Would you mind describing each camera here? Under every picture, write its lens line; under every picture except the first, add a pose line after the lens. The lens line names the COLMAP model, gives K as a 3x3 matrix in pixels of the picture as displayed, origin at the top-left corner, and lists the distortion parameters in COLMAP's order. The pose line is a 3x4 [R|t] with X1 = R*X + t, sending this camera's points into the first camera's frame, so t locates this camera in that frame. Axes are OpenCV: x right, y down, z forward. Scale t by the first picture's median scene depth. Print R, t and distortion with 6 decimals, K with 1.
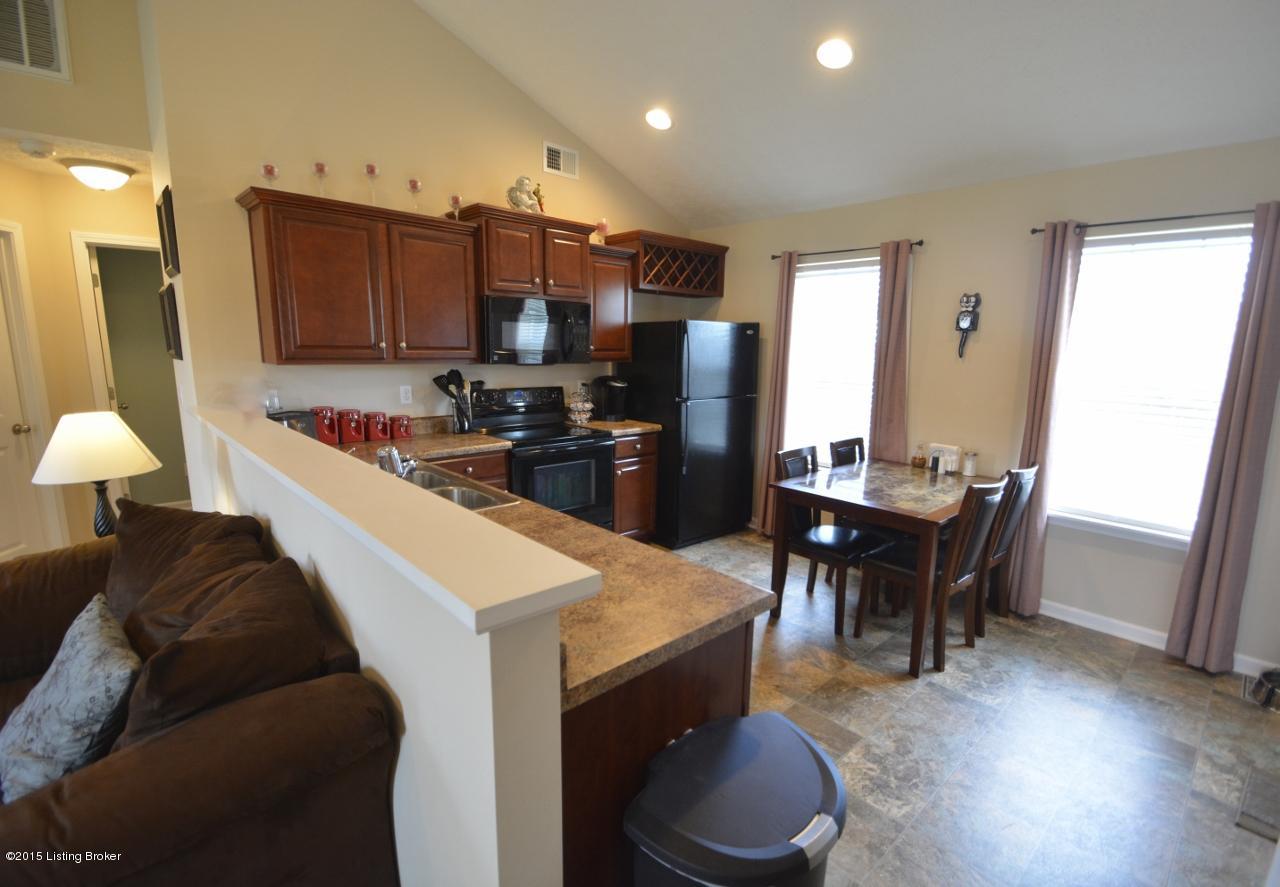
lens RADIAL K [[590.4, 0, 669.1], [0, 590.4, 447.6], [0, 0, 1]] dist [0.001764, -0.018973]
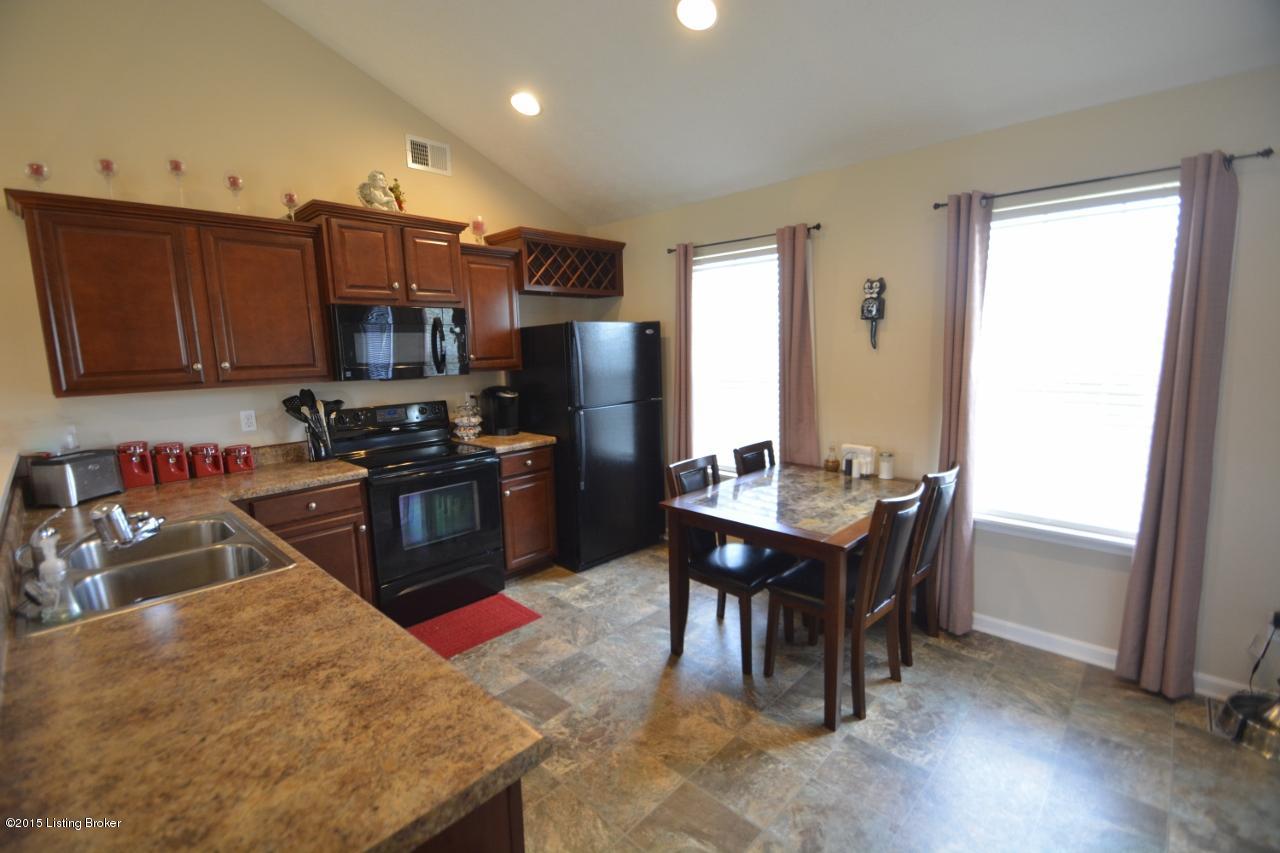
lens RADIAL K [[568.8, 0, 640.0], [0, 568.8, 426.5], [0, 0, 1]] dist [-0.001167, -0.015208]
pose [[0.997963, -0.051719, 0.037363, 0.110069], [0.052914, 0.998095, -0.031719, -0.025485], [-0.035651, 0.033631, 0.998798, 0.150150]]
